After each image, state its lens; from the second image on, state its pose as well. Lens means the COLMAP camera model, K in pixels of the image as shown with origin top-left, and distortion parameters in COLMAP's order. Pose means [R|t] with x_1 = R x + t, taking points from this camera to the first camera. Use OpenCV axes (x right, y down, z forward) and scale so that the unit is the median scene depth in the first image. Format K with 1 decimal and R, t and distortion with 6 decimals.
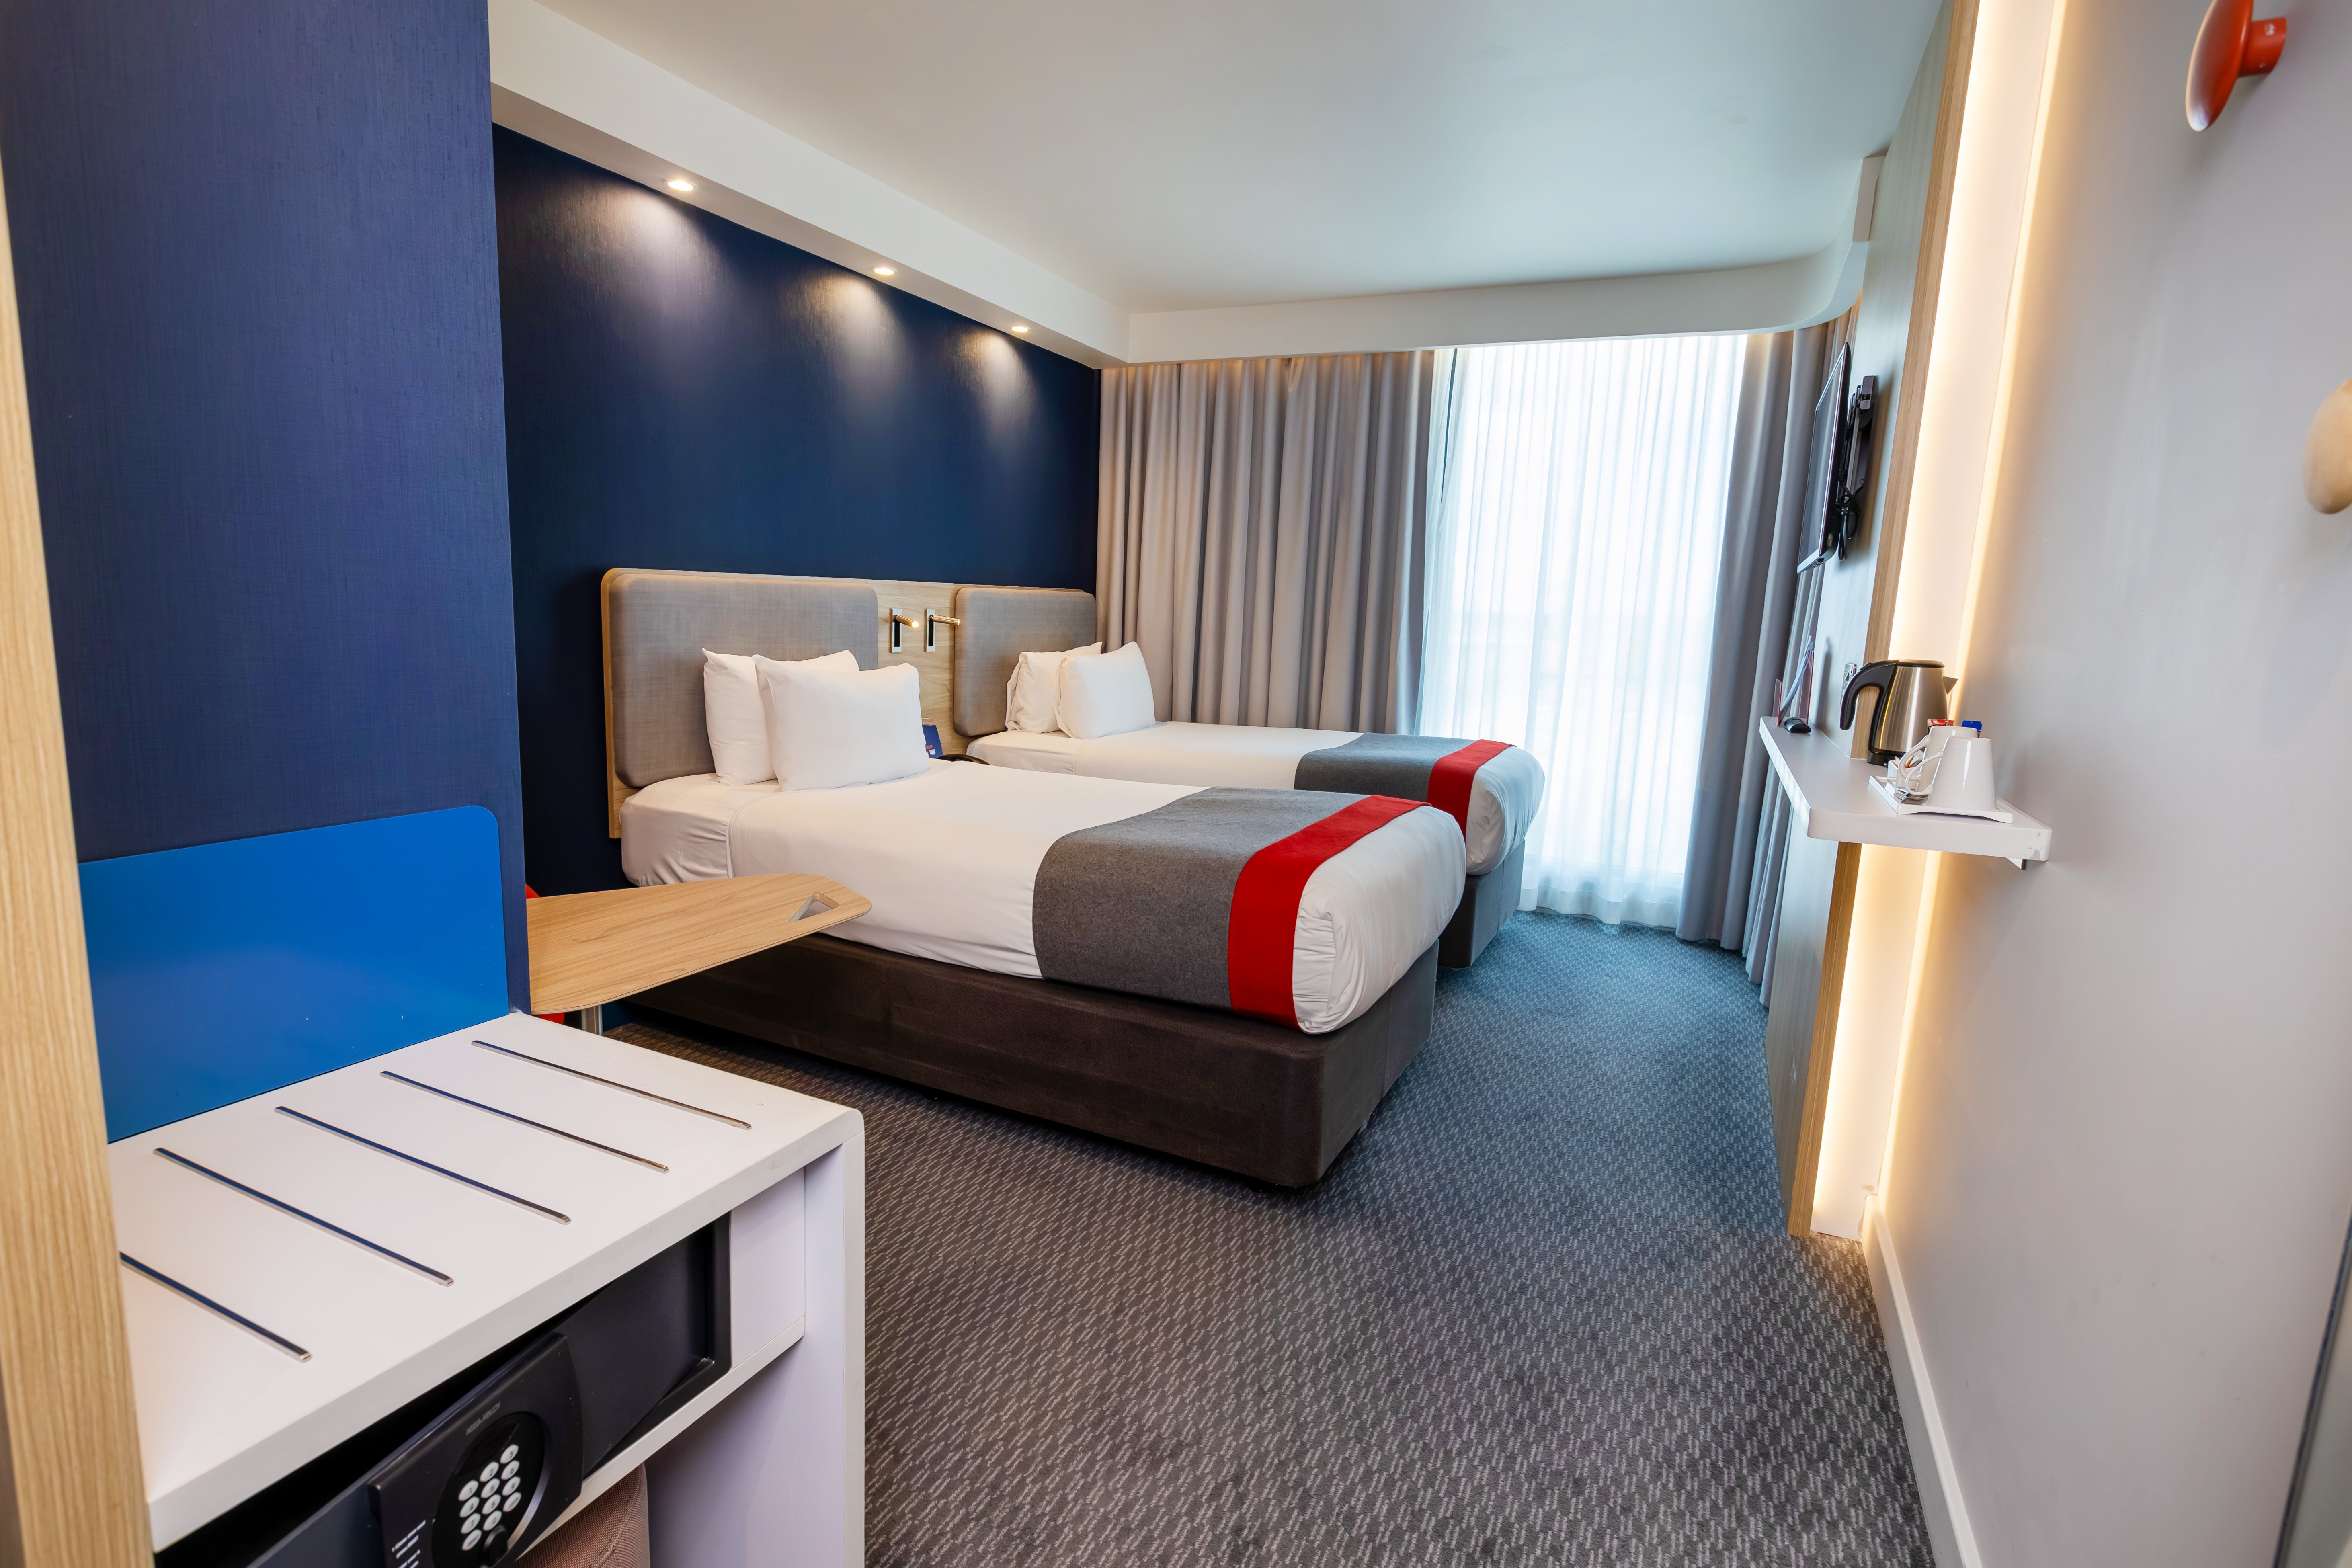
lens RADIAL K [[1155.4, 0, 1178.8], [0, 1155.4, 787.2], [0, 0, 1]] dist [-0.006024, 0.000226]
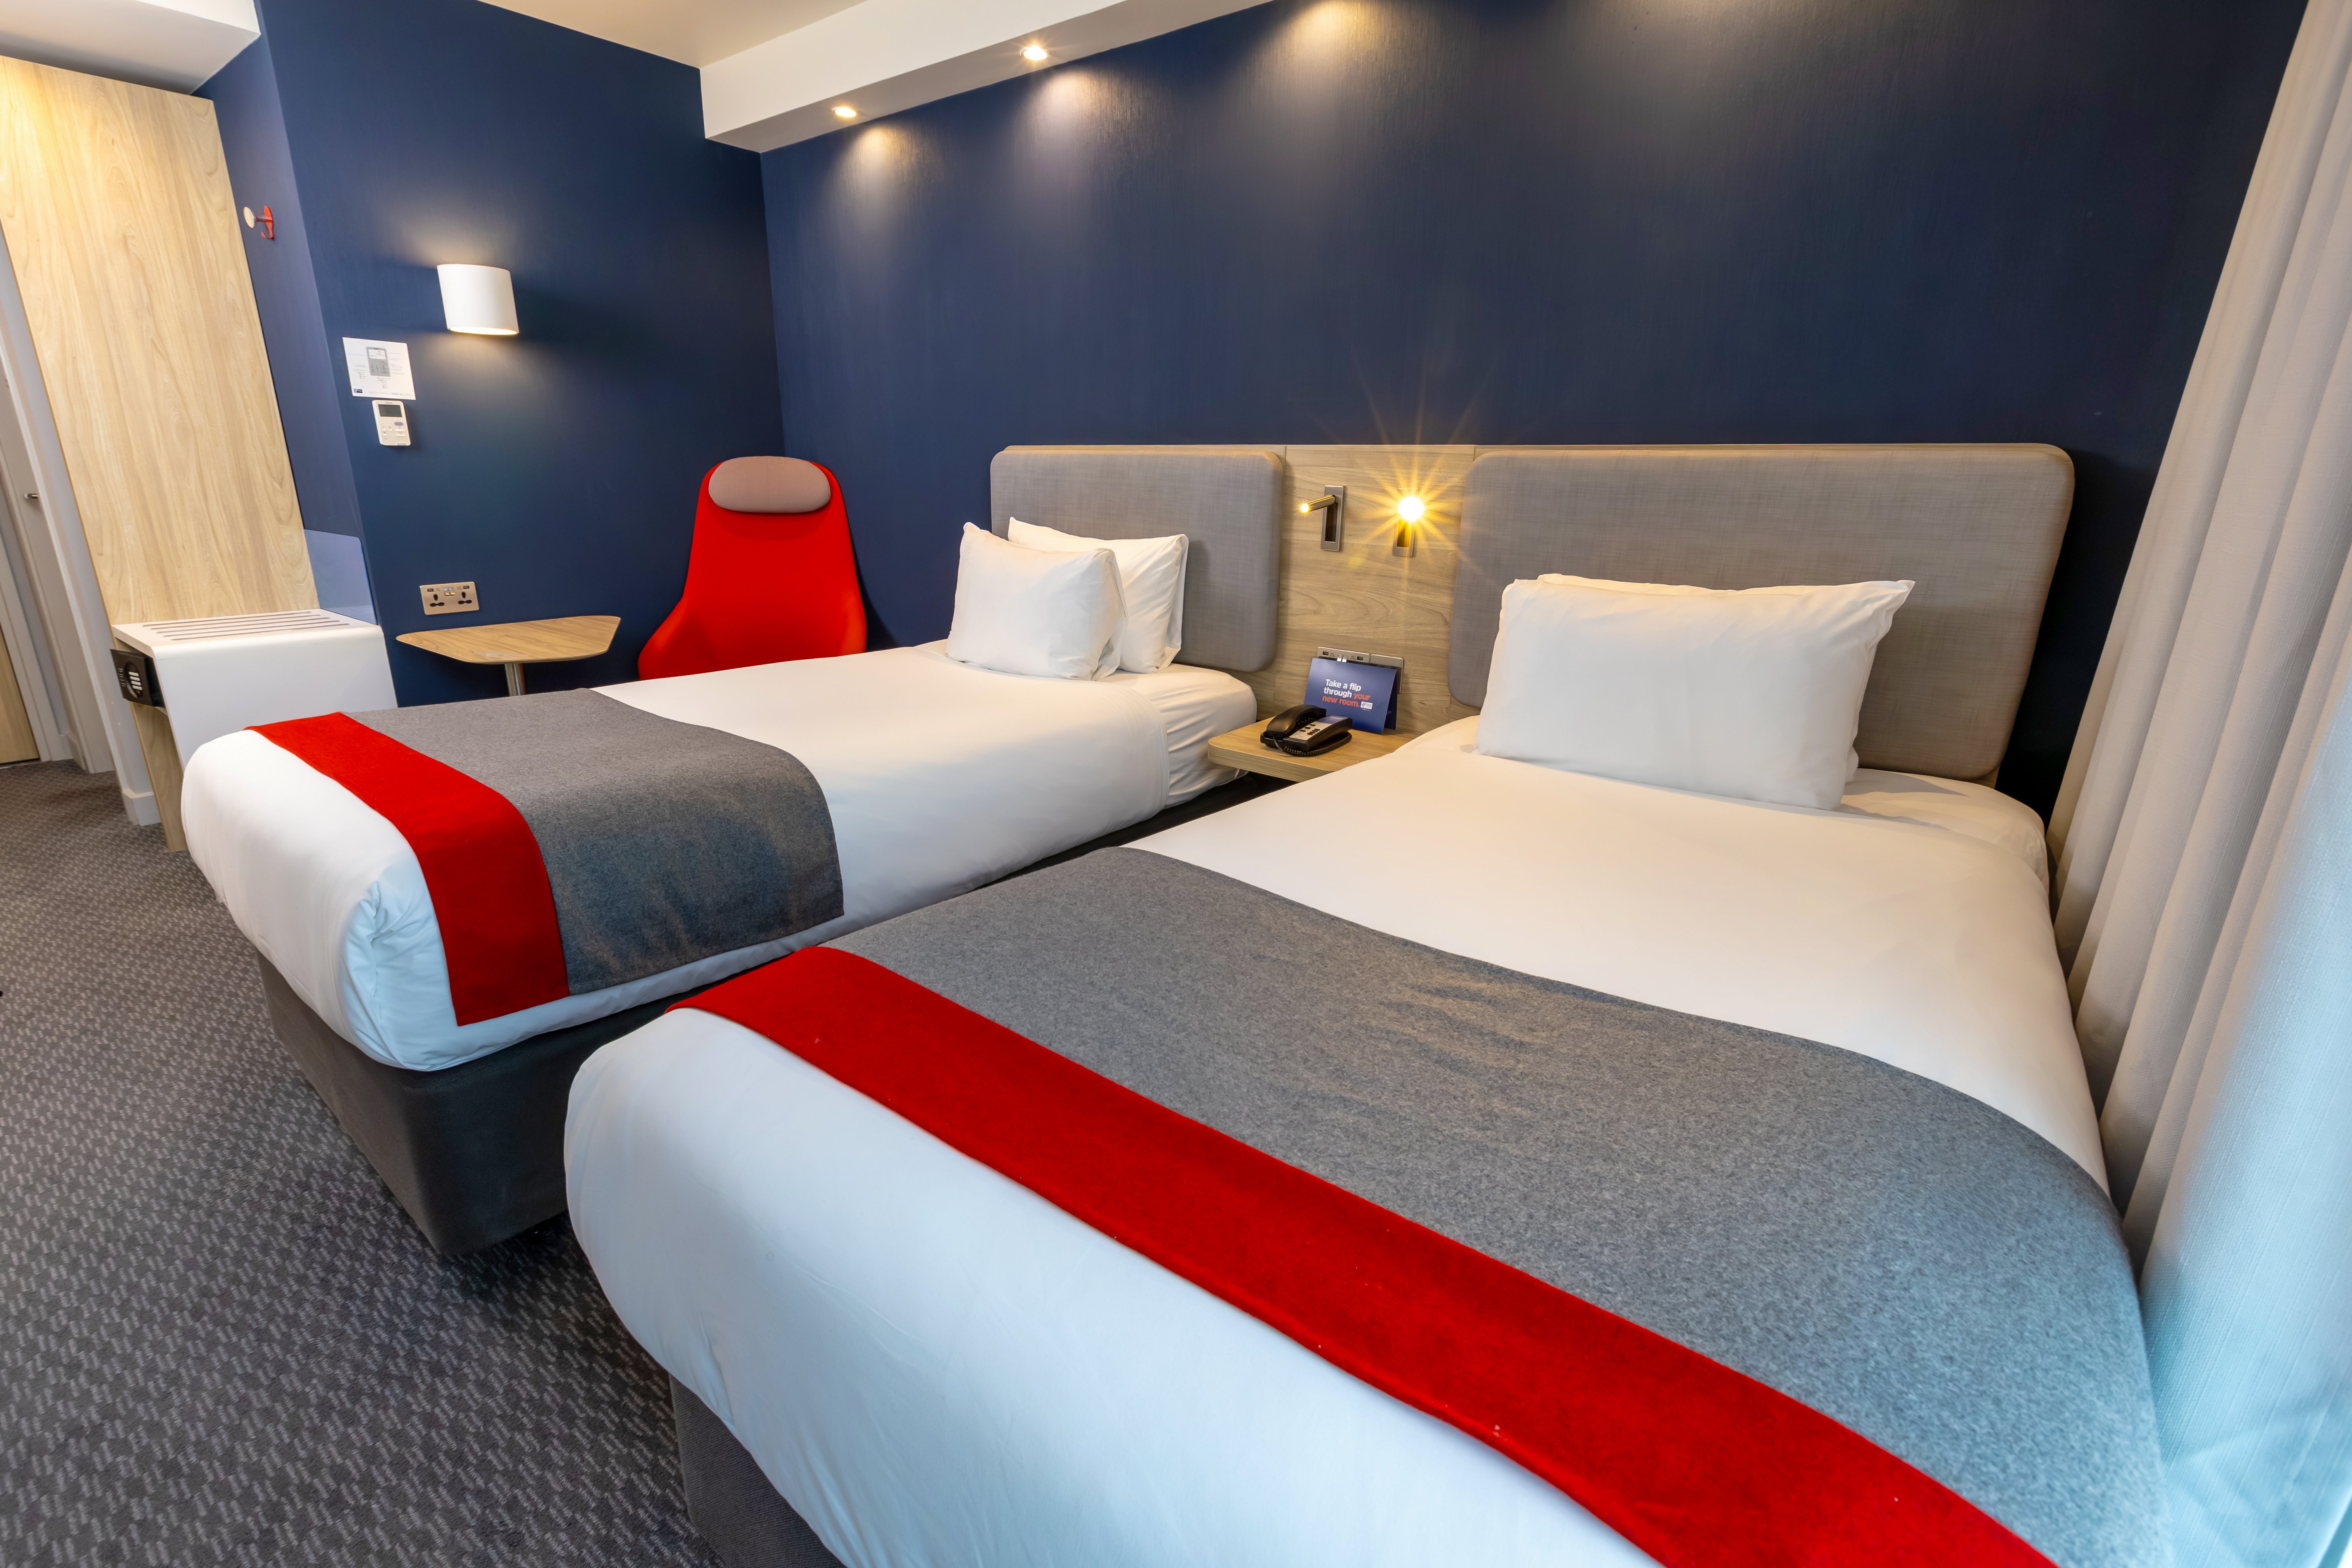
lens RADIAL K [[1041.0, 0, 1161.3], [0, 1041.0, 793.4], [0, 0, 1]] dist [-0.003871, -0.000571]
pose [[-0.235585, 0.254035, -0.938065, 0.498525], [-0.174948, 0.938379, 0.298056, -0.178577], [0.955977, 0.234330, -0.176626, 1.256832]]
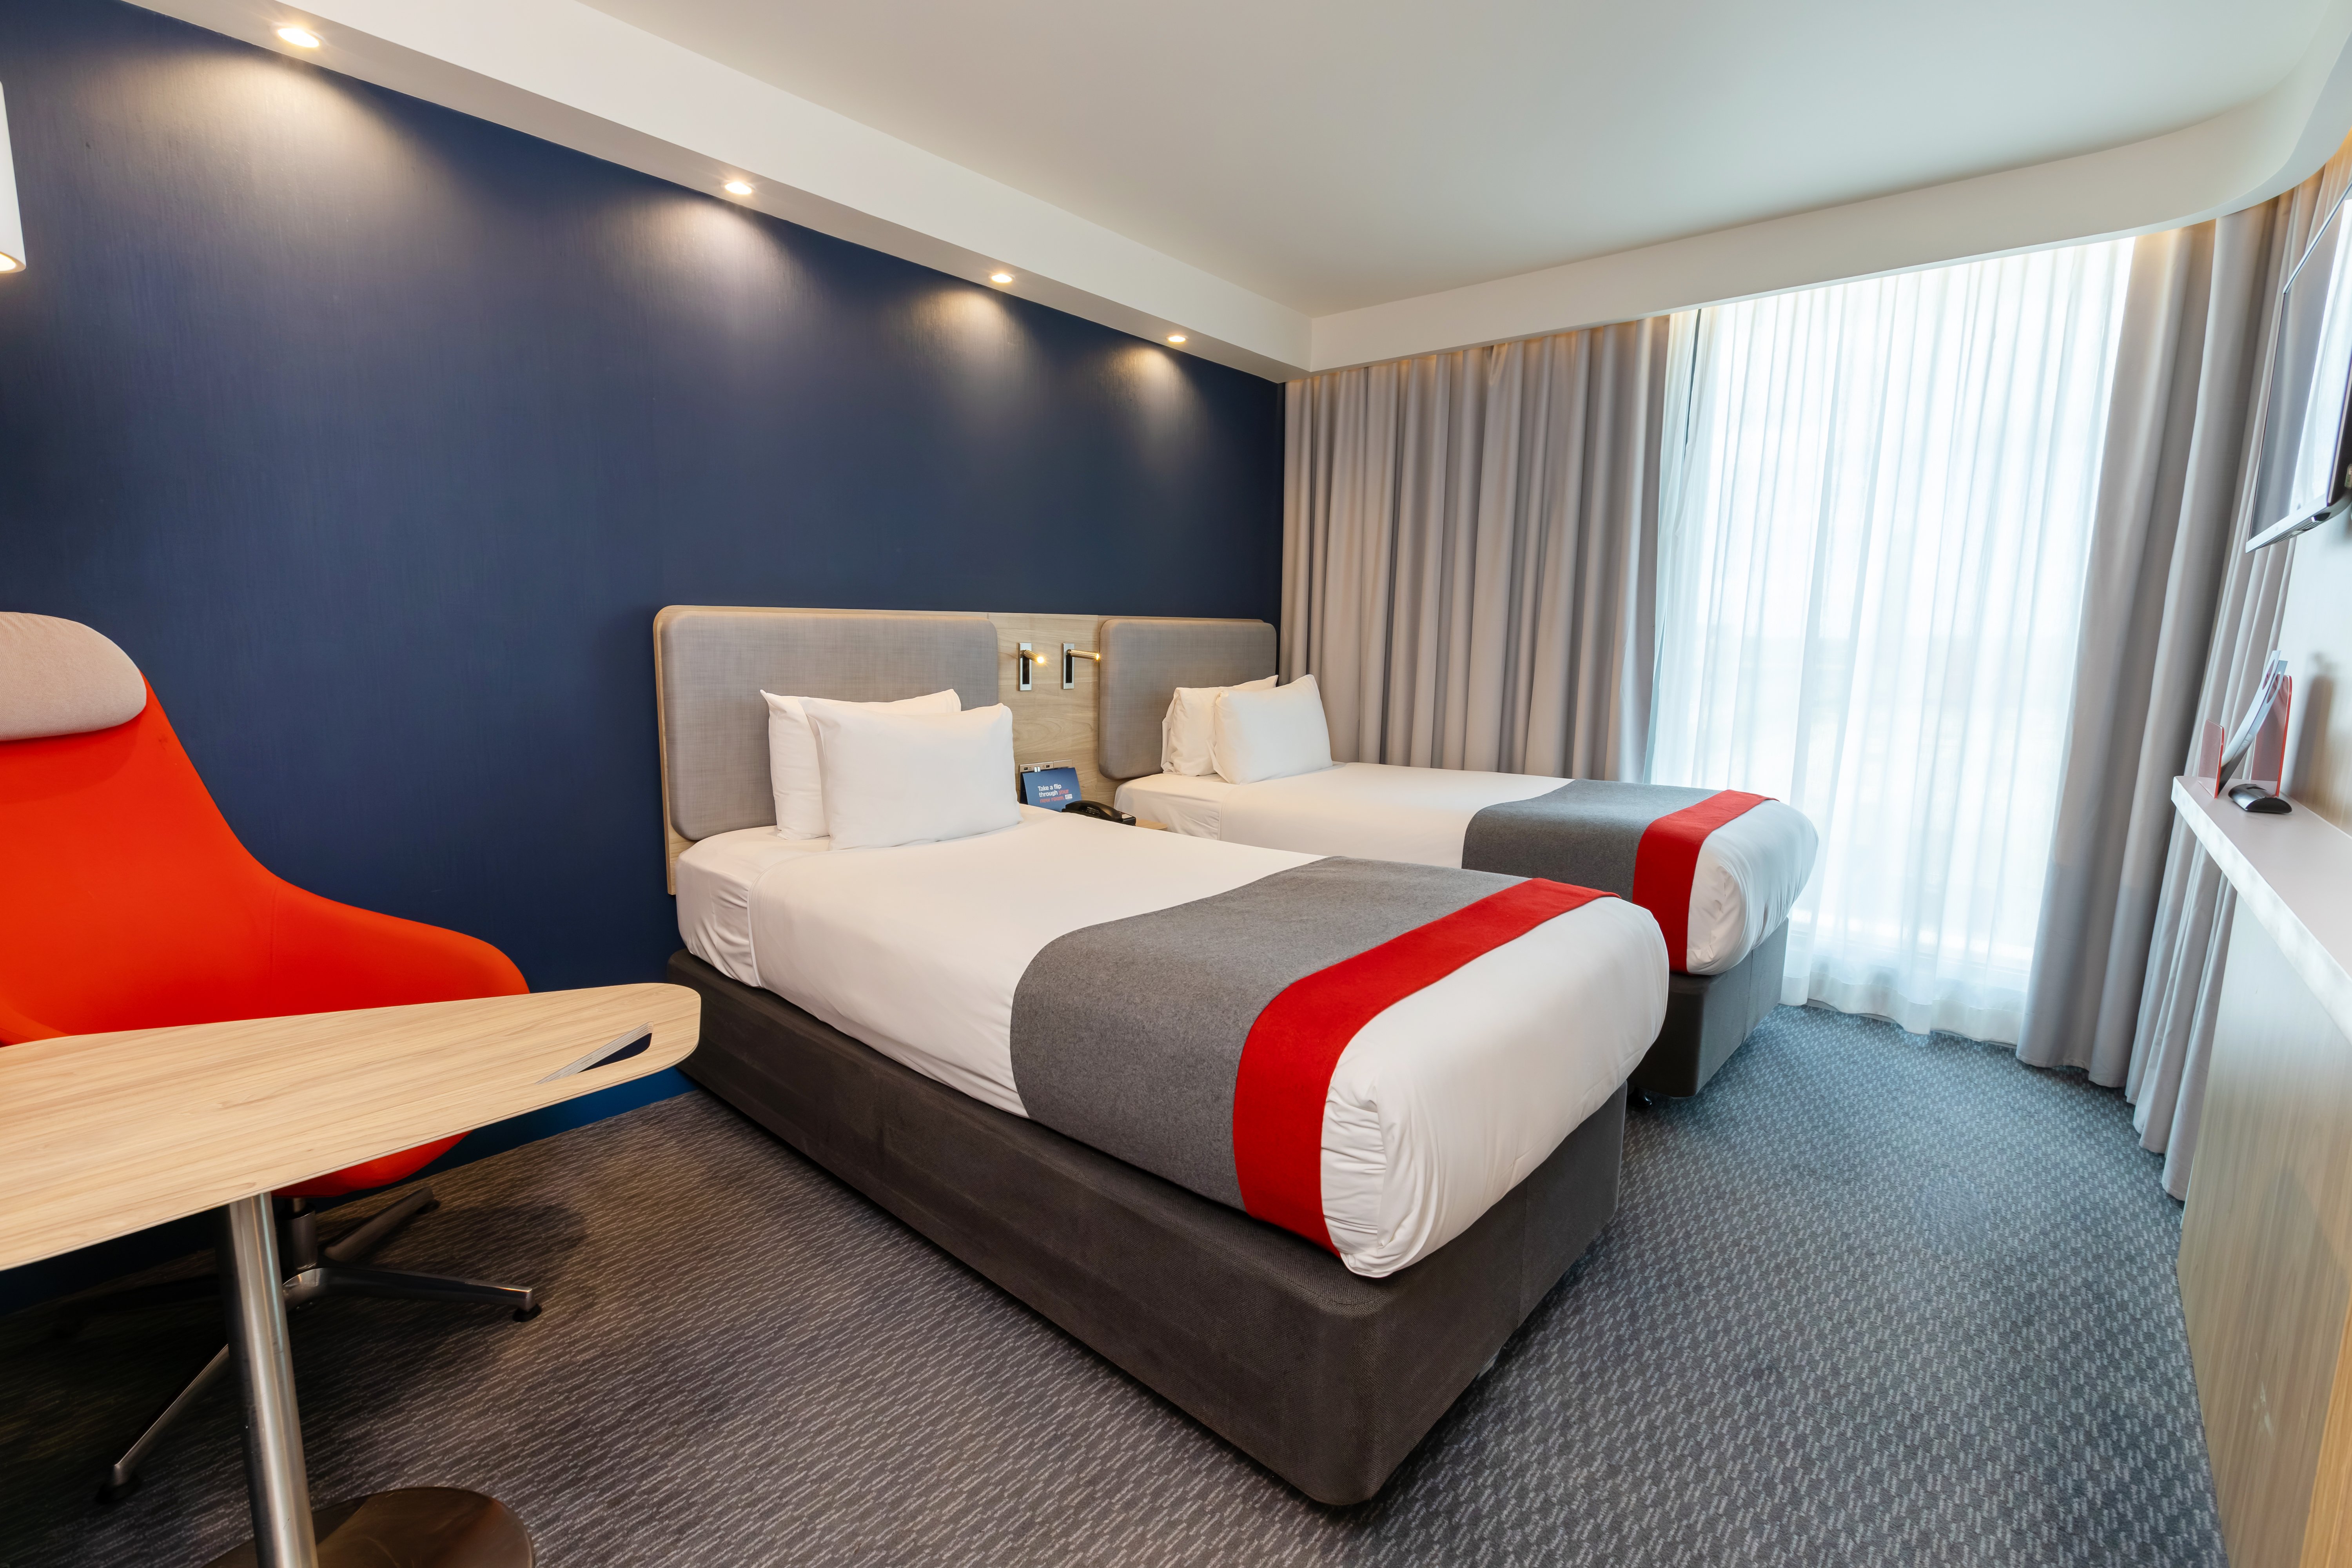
lens RADIAL K [[1041.0, 0, 1167.0], [0, 1041.0, 783.7], [0, 0, 1]] dist [-0.003871, -0.000571]
pose [[0.961869, 0.012106, -0.273242, 0.112541], [-0.017914, 0.999663, -0.018774, -0.033640], [0.272922, 0.022953, 0.961762, 0.269957]]
